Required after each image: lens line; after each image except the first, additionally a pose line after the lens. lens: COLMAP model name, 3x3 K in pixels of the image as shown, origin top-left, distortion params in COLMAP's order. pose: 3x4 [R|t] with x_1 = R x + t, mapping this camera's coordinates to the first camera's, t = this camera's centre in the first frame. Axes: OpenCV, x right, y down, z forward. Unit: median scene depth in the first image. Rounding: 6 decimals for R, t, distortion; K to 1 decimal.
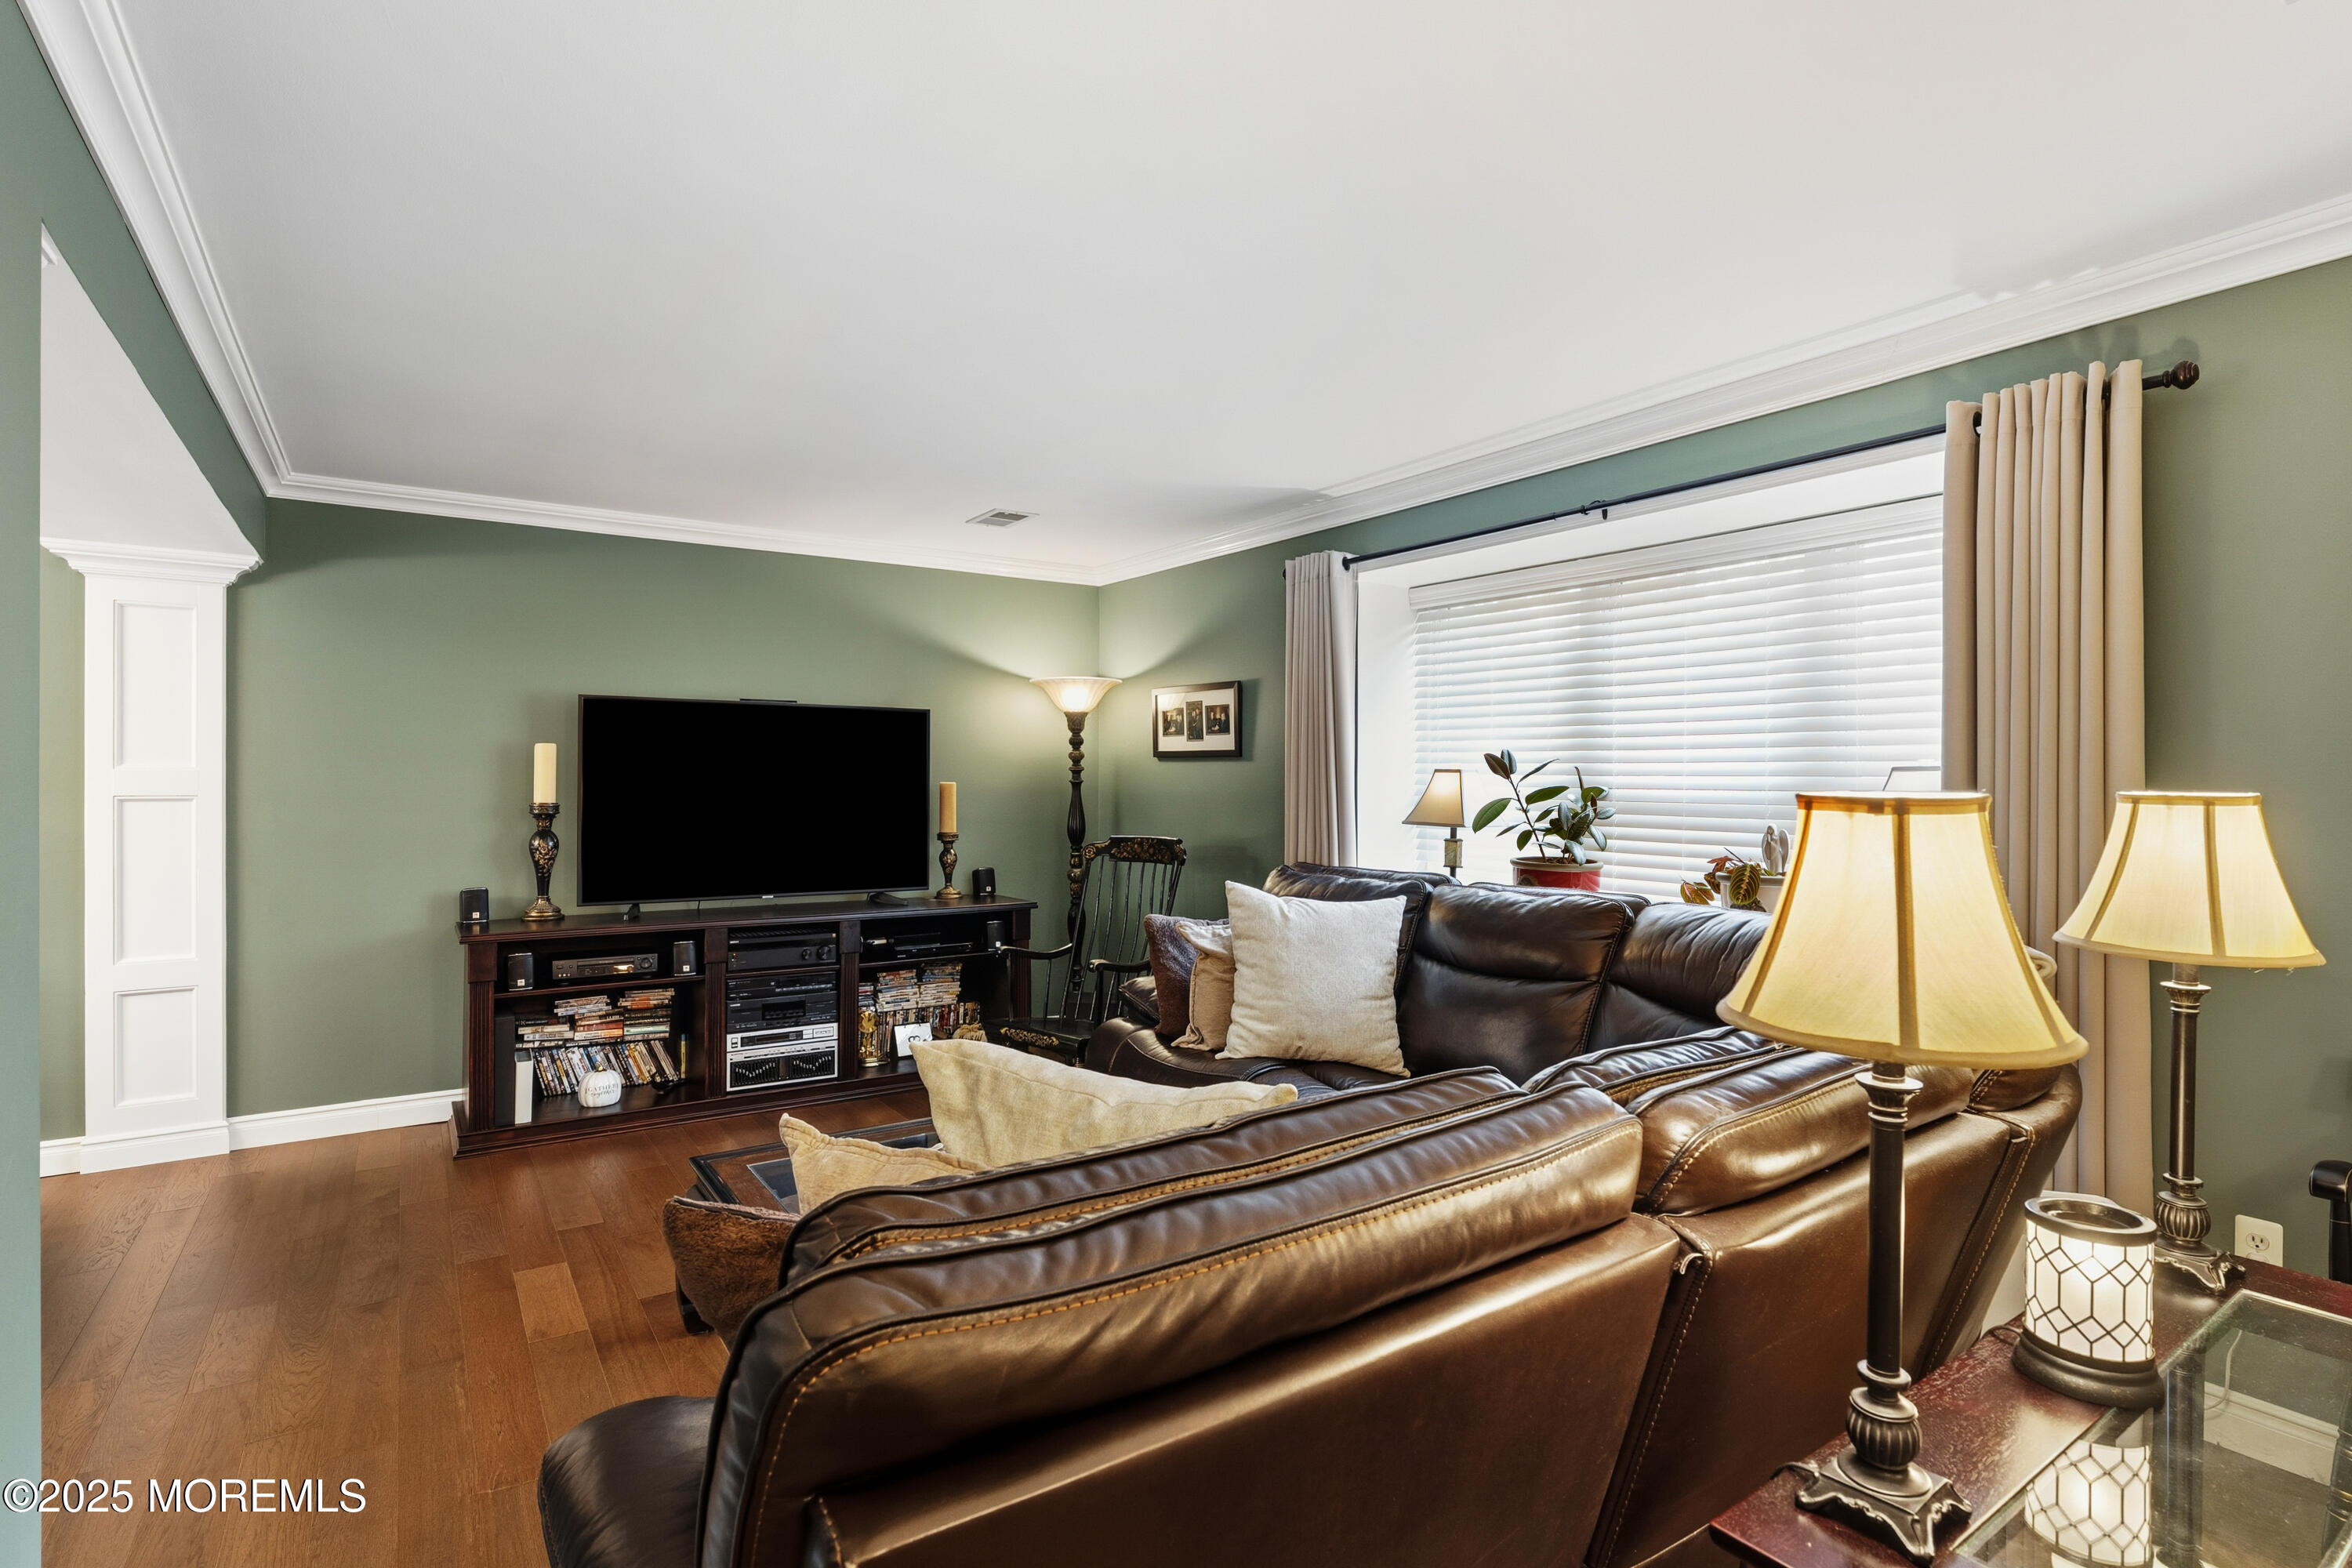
lens RADIAL K [[1129.0, 0, 1177.5], [0, 1129.0, 786.0], [0, 0, 1]] dist [-0.000034, 0.000012]
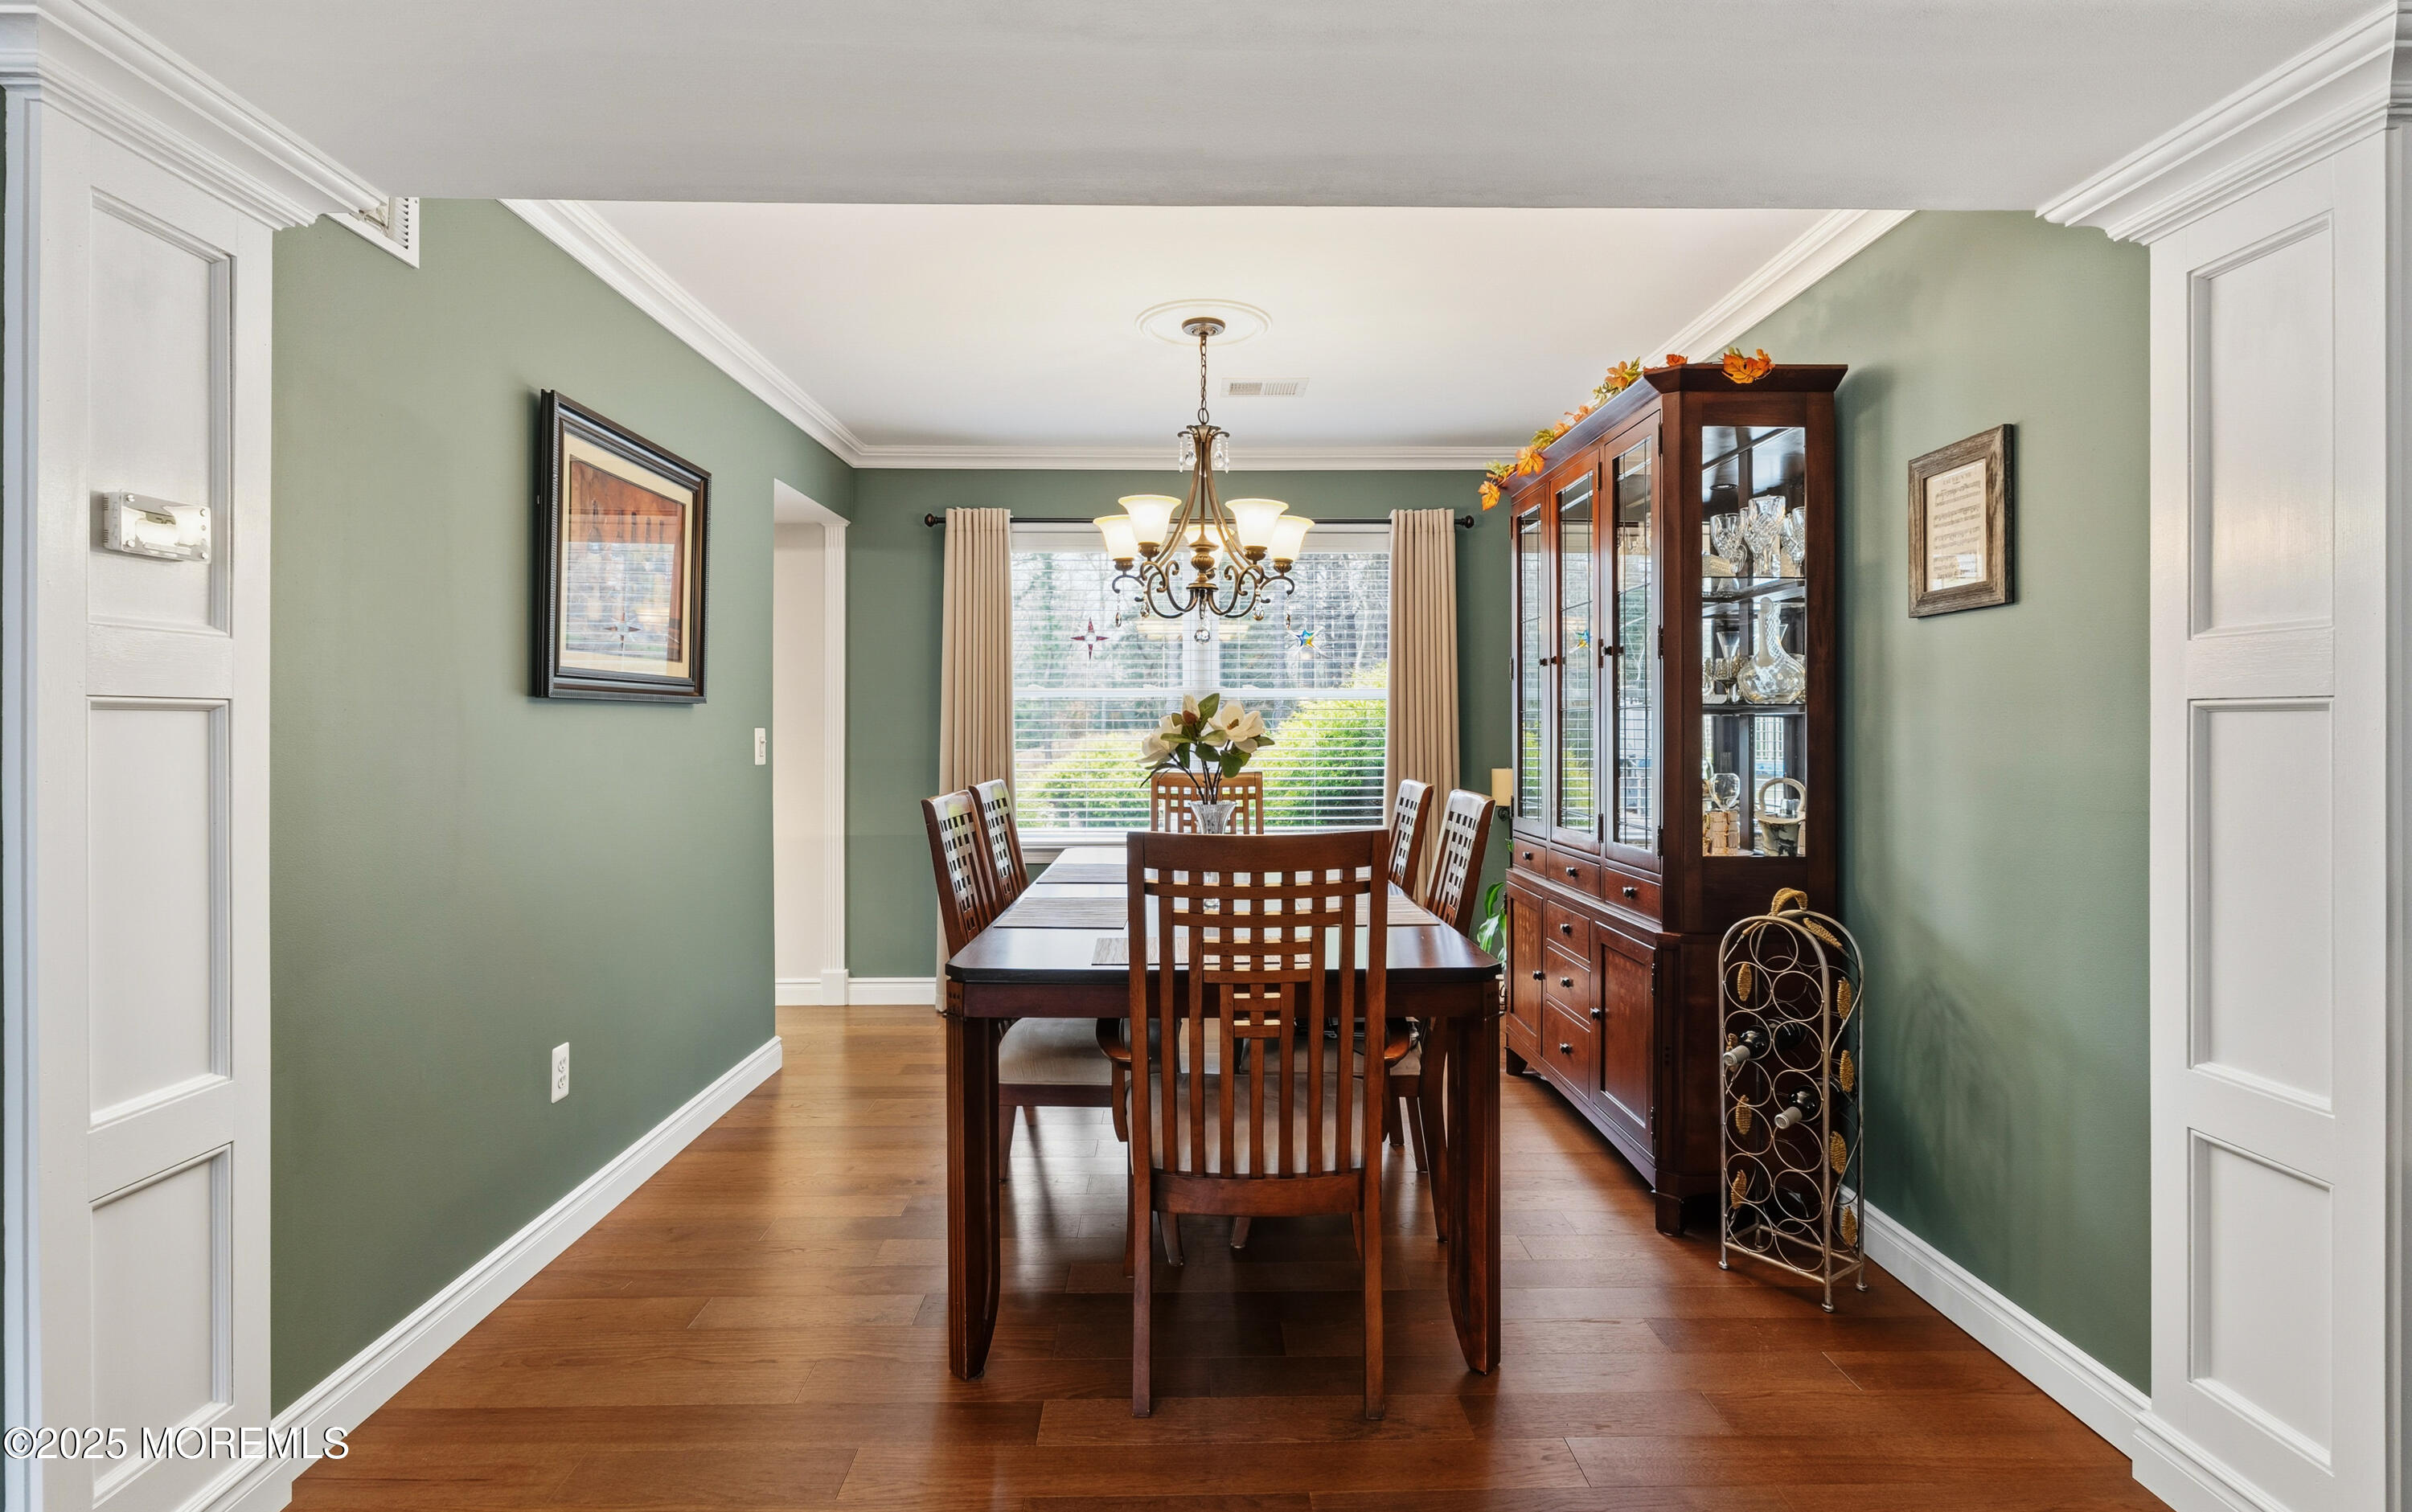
lens RADIAL K [[1193.8, 0, 1205.0], [0, 1193.8, 741.1], [0, 0, 1]] dist [0.002192, 0.000337]
pose [[-0.556166, -0.000002, -0.831071, -0.291367], [-0.001612, 0.999998, 0.001077, 0.023449], [0.831070, 0.001938, -0.556165, 0.859161]]
